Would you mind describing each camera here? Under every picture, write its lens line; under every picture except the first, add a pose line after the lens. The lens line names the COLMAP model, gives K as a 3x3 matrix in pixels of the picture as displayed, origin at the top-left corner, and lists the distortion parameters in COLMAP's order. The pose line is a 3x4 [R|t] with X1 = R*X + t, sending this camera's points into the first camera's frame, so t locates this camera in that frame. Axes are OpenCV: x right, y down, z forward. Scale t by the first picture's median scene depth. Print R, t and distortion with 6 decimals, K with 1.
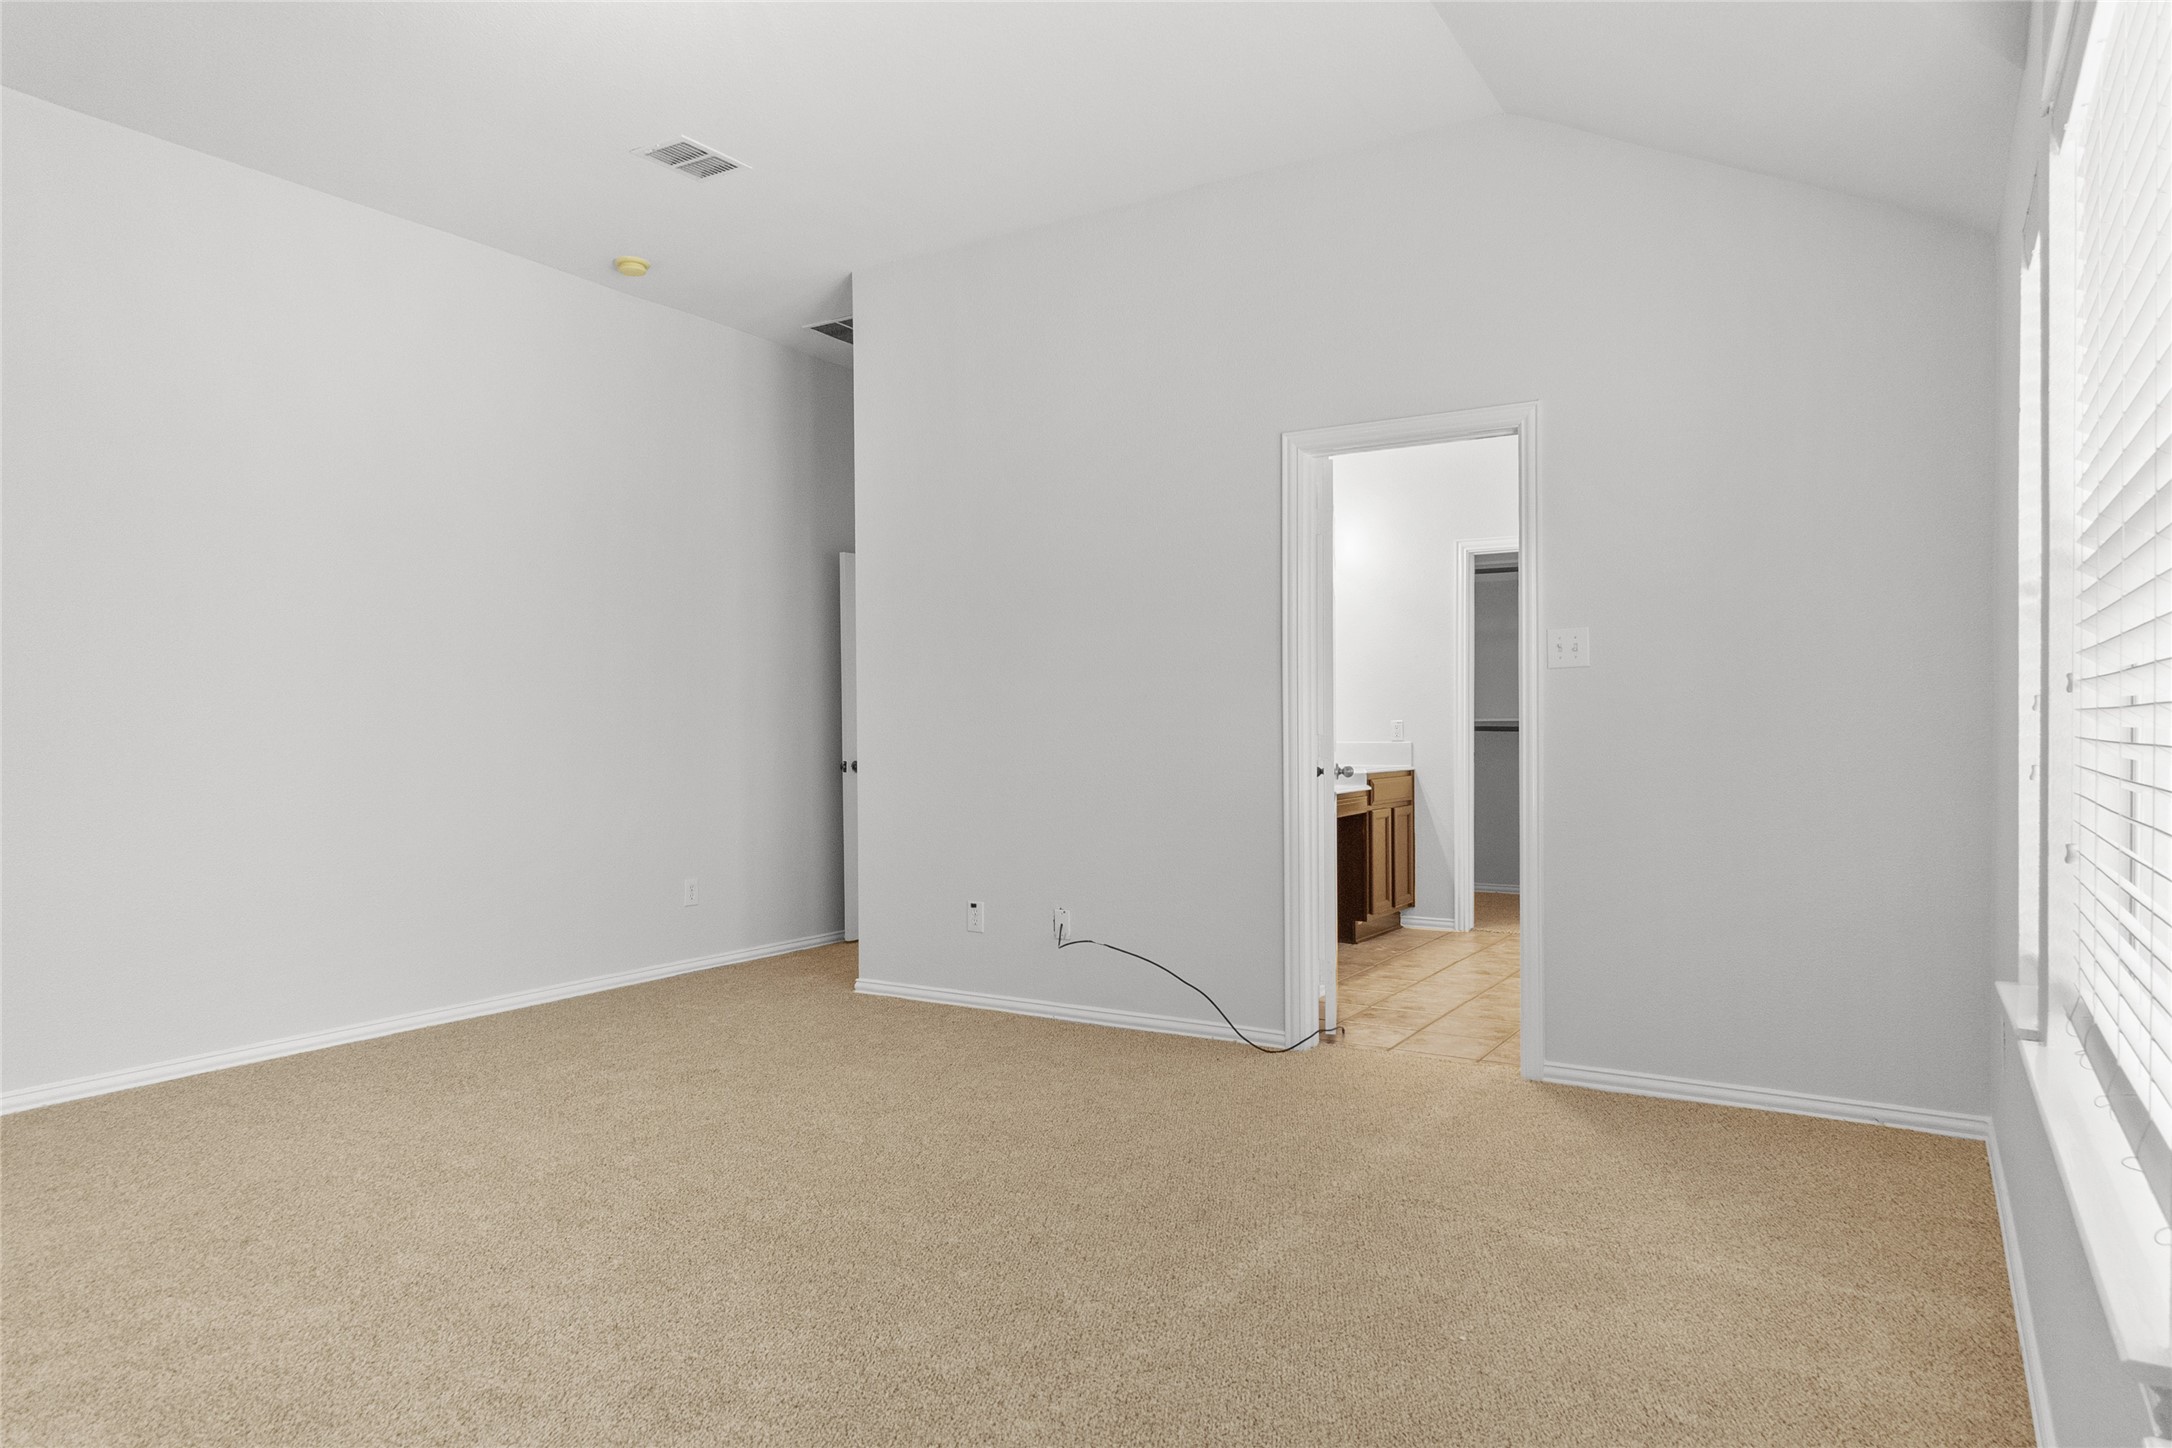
lens RADIAL K [[1319.5, 0, 1088.7], [0, 1319.5, 726.0], [0, 0, 1]] dist [0.019263, -0.014953]
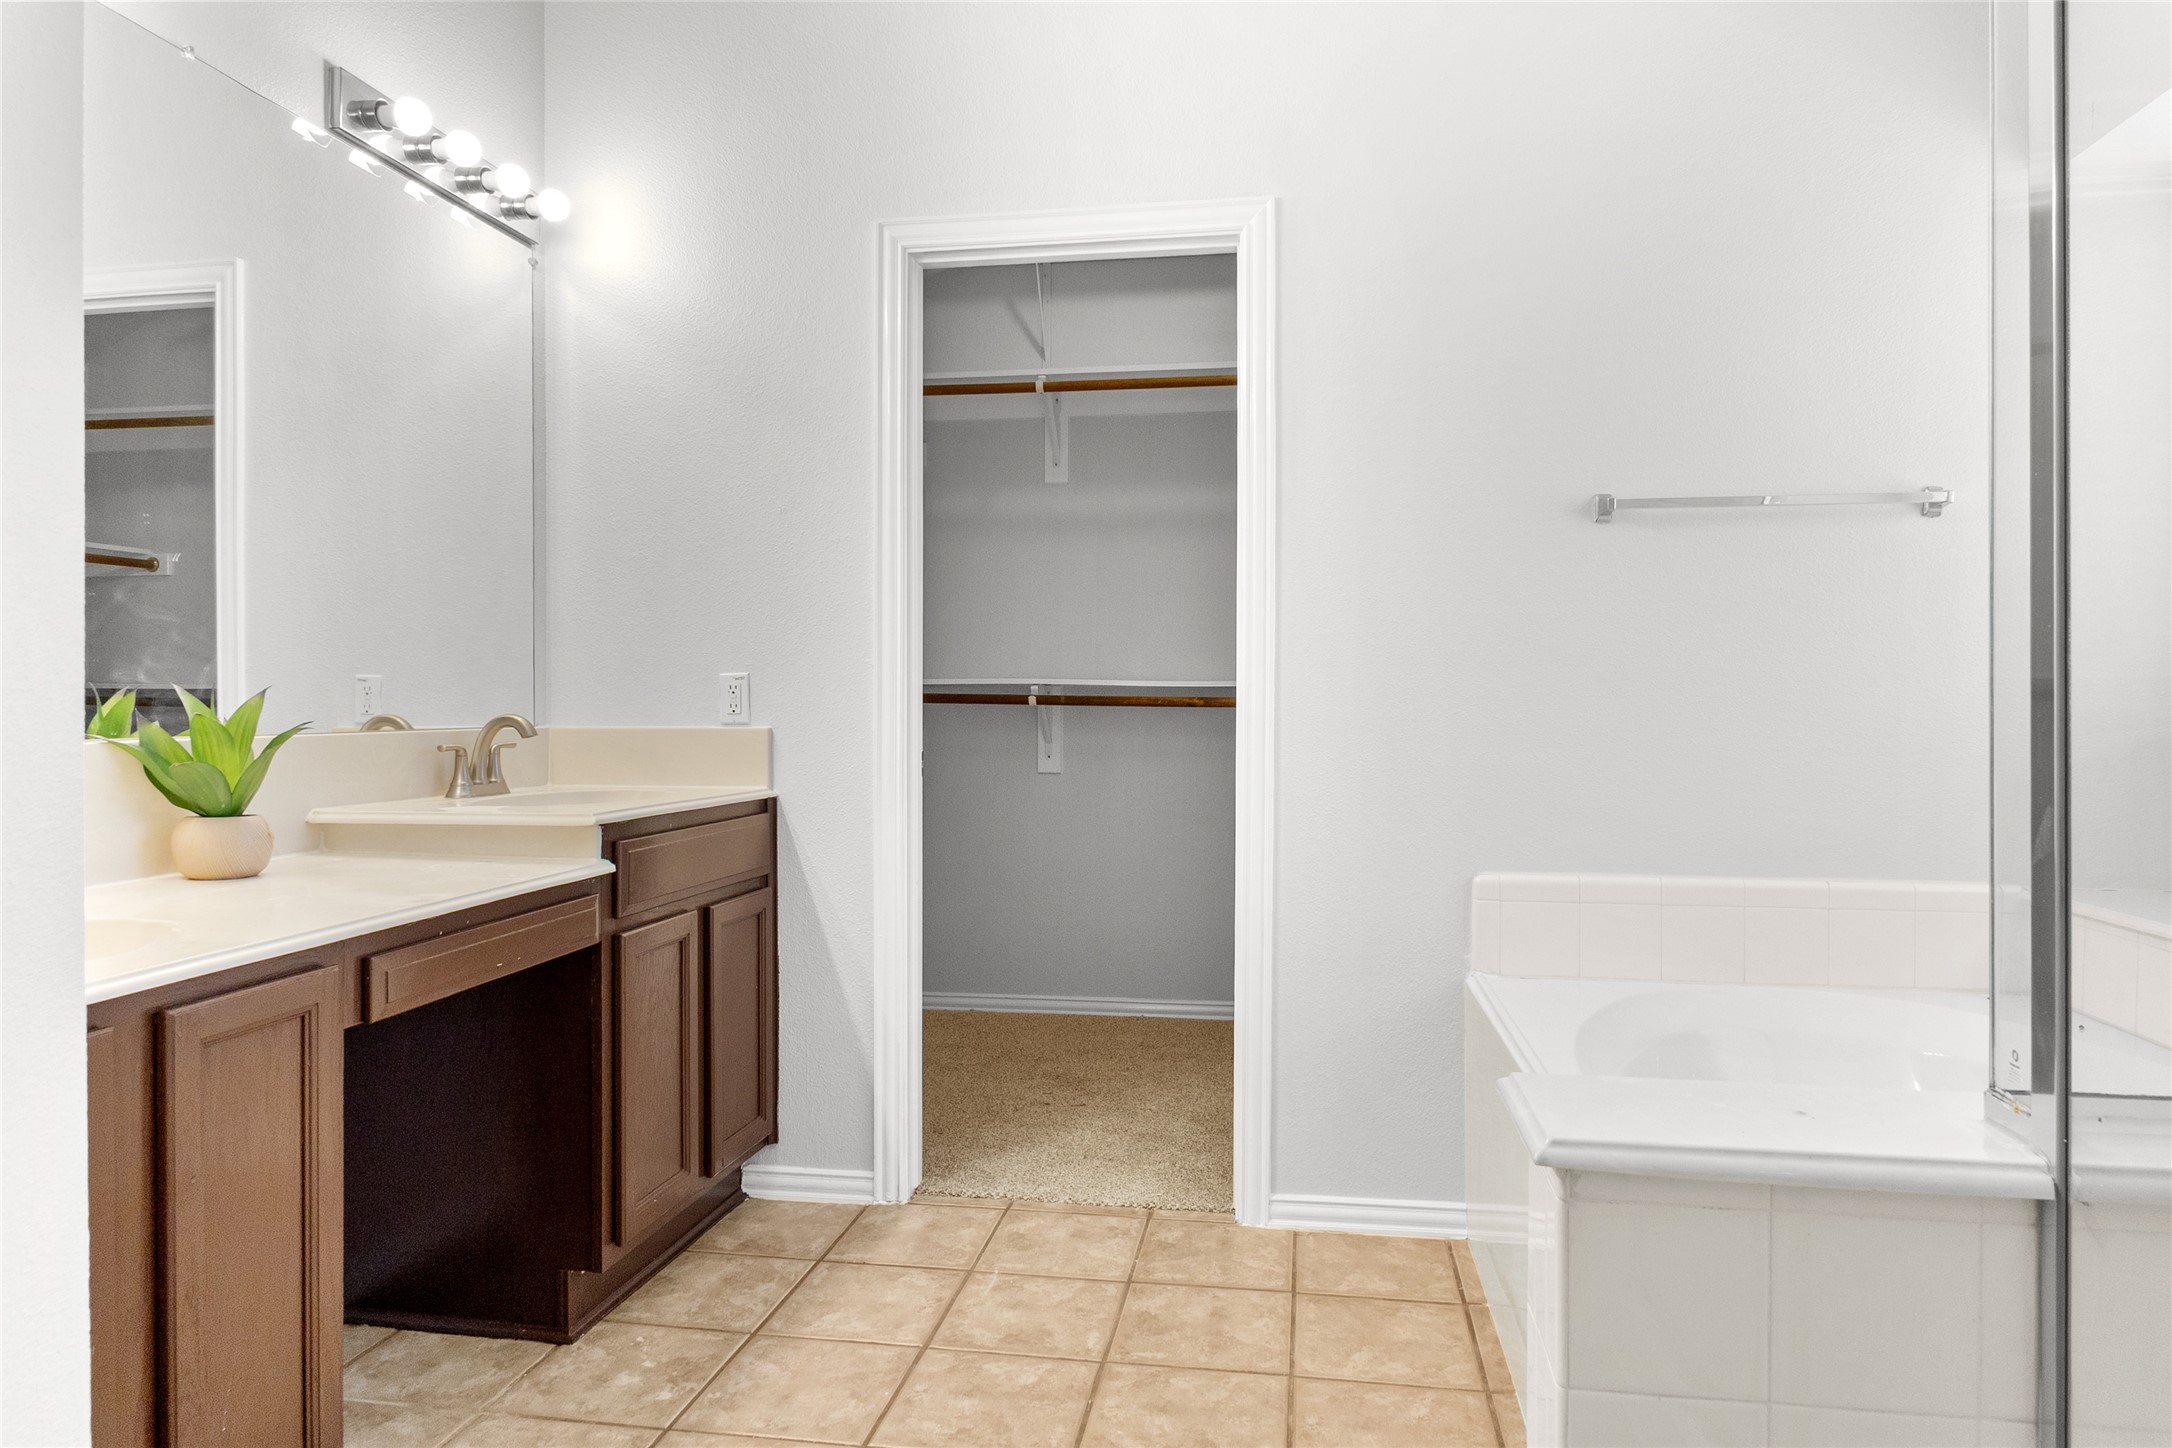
lens RADIAL K [[1319.5, 0, 1085.7], [0, 1319.5, 724.8], [0, 0, 1]] dist [0.019263, -0.014953]
pose [[0.917951, -0.002480, 0.396687, 0.176354], [0.002454, 0.999997, 0.000572, 0.011294], [-0.396687, 0.000449, 0.917954, 0.606637]]
